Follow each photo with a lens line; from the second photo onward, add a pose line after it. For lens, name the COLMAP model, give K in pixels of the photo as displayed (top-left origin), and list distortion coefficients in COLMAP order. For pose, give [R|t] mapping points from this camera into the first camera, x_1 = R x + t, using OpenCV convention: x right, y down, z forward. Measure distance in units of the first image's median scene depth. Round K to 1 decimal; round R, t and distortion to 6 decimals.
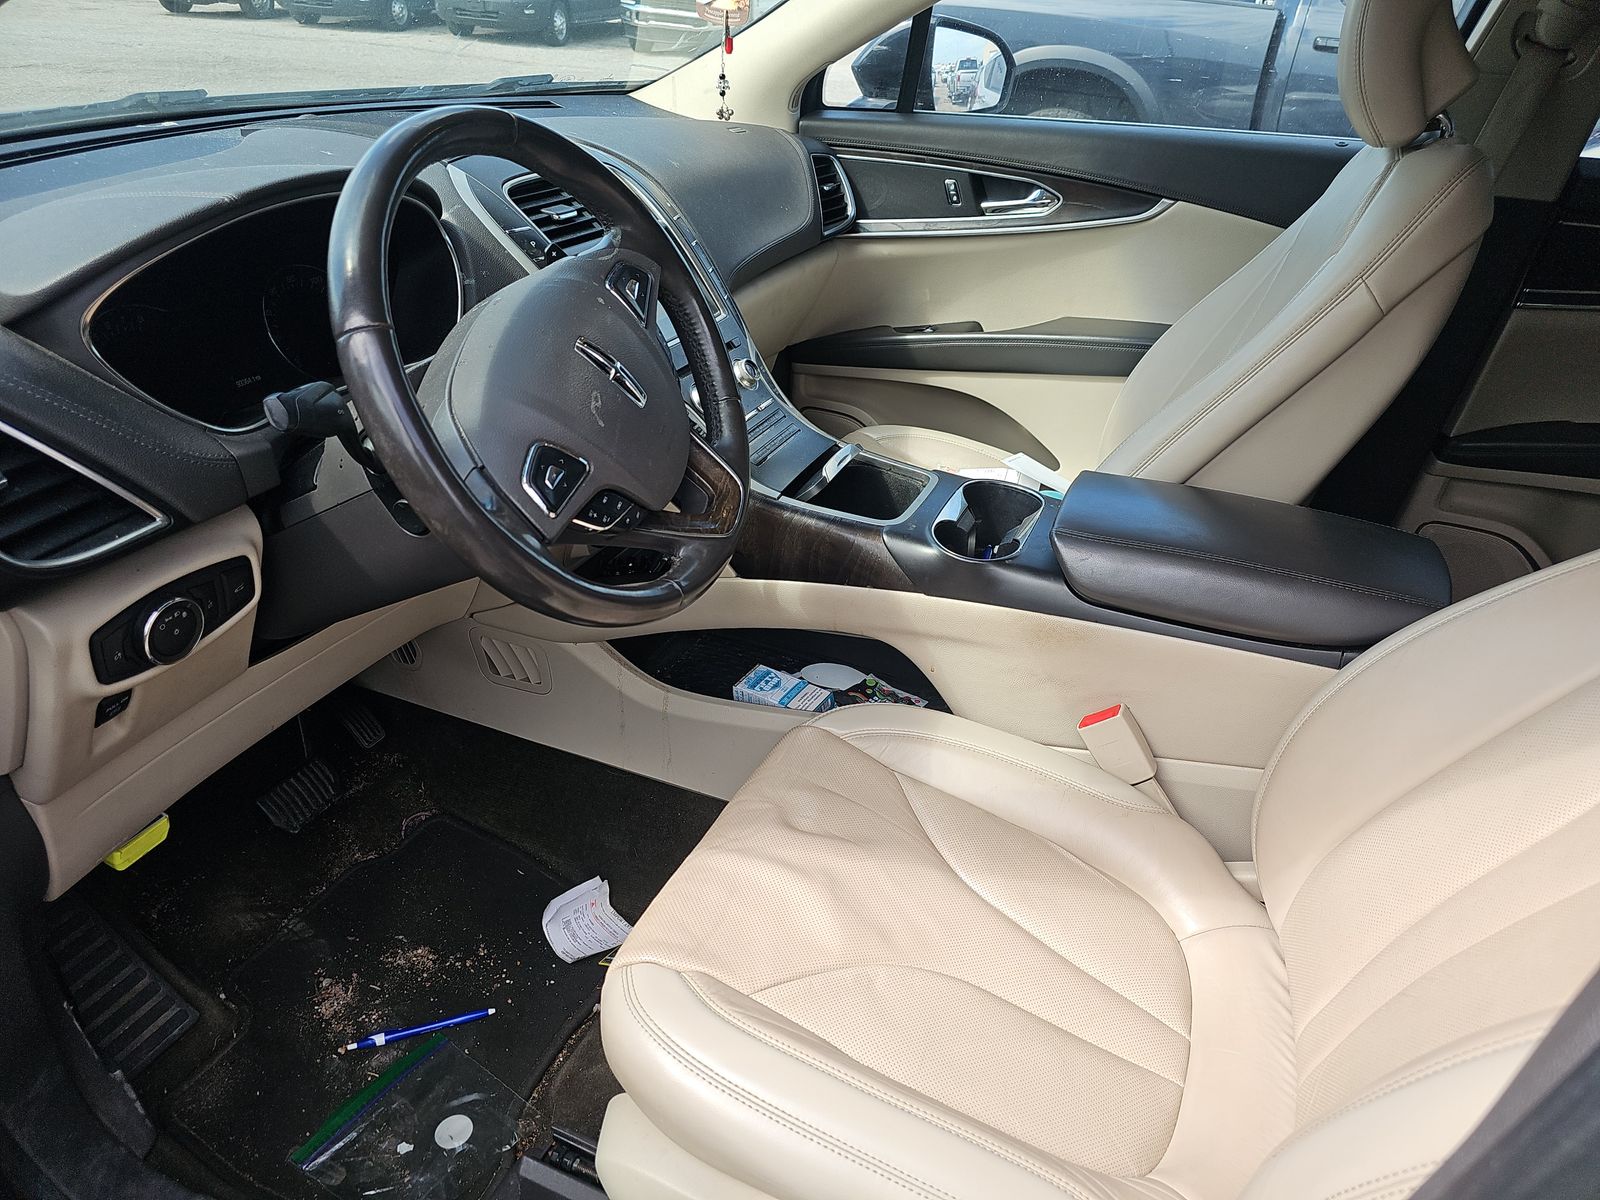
lens RADIAL K [[1062.9, 0, 815.0], [0, 1062.9, 598.5], [0, 0, 1]] dist [0.038994, -0.035778]
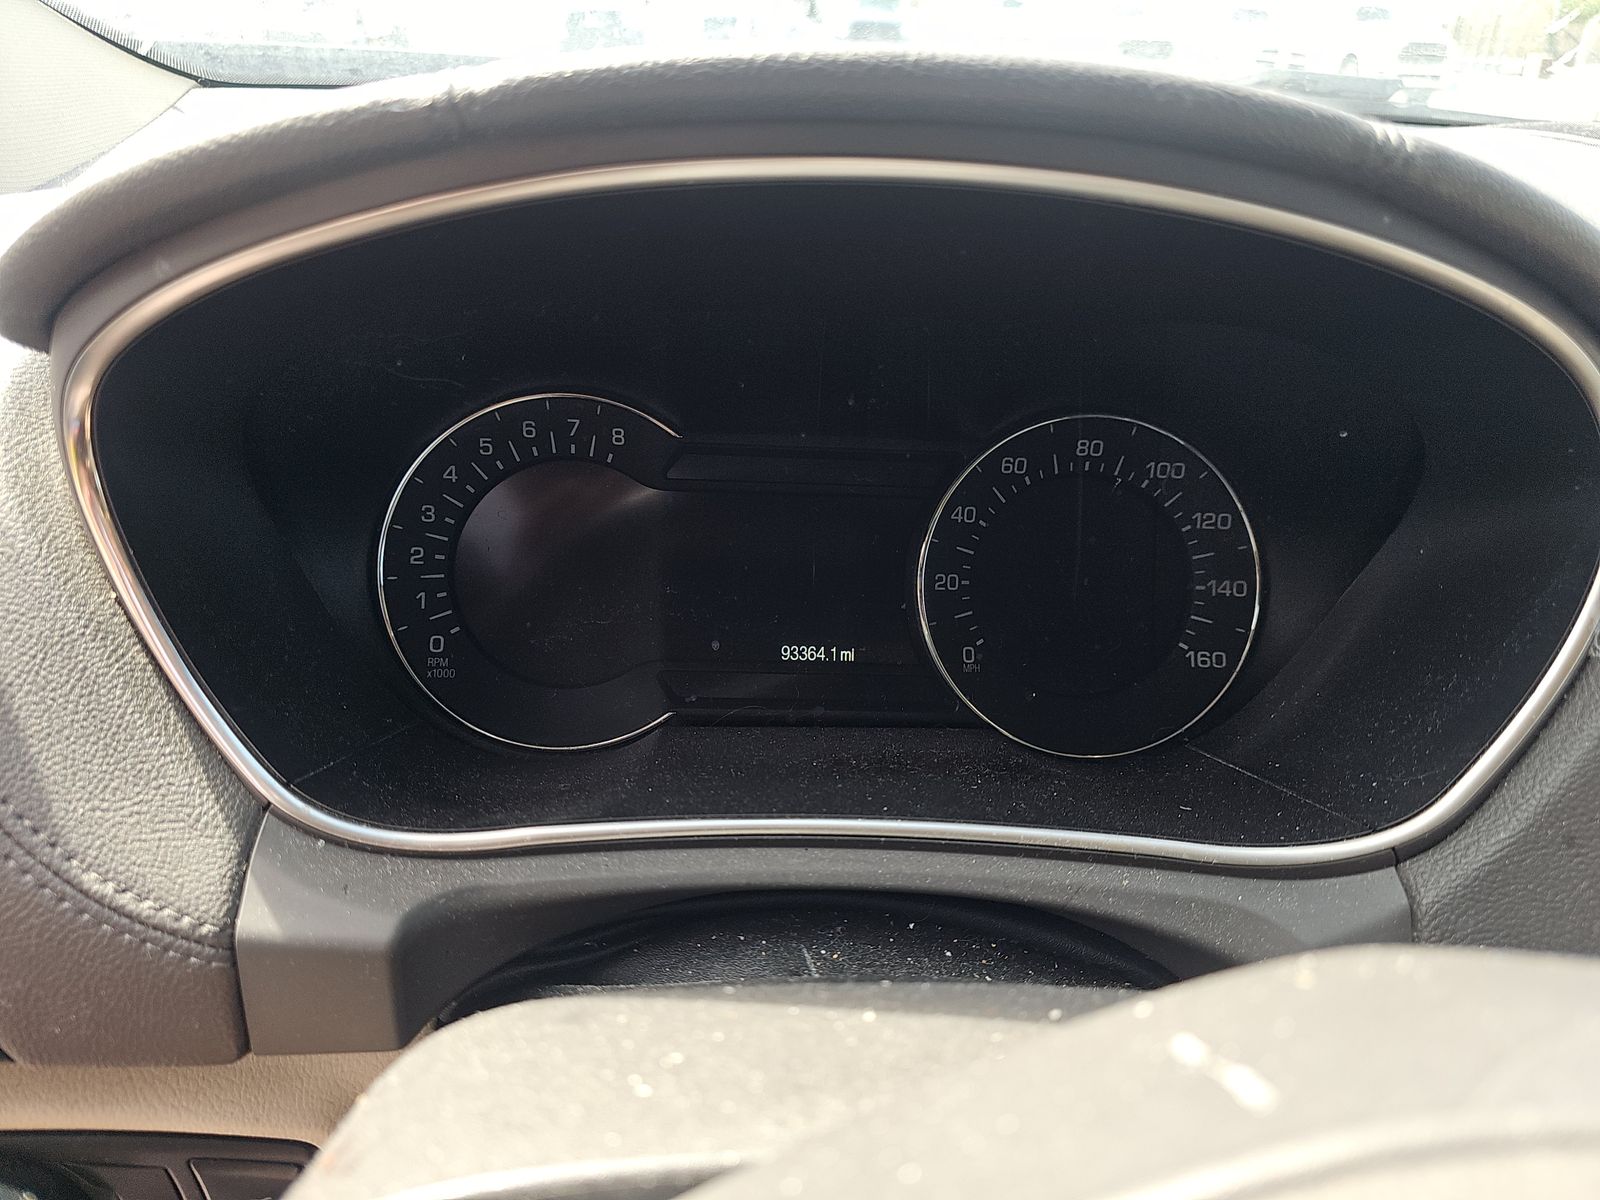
lens RADIAL K [[1062.9, 0, 805.5], [0, 1062.9, 593.1], [0, 0, 1]] dist [0.038994, -0.035778]
pose [[0.408648, 0.391381, -0.824516, -0.125922], [-0.475190, 0.862526, 0.173910, -0.160914], [0.779232, 0.320734, 0.538450, 0.440540]]
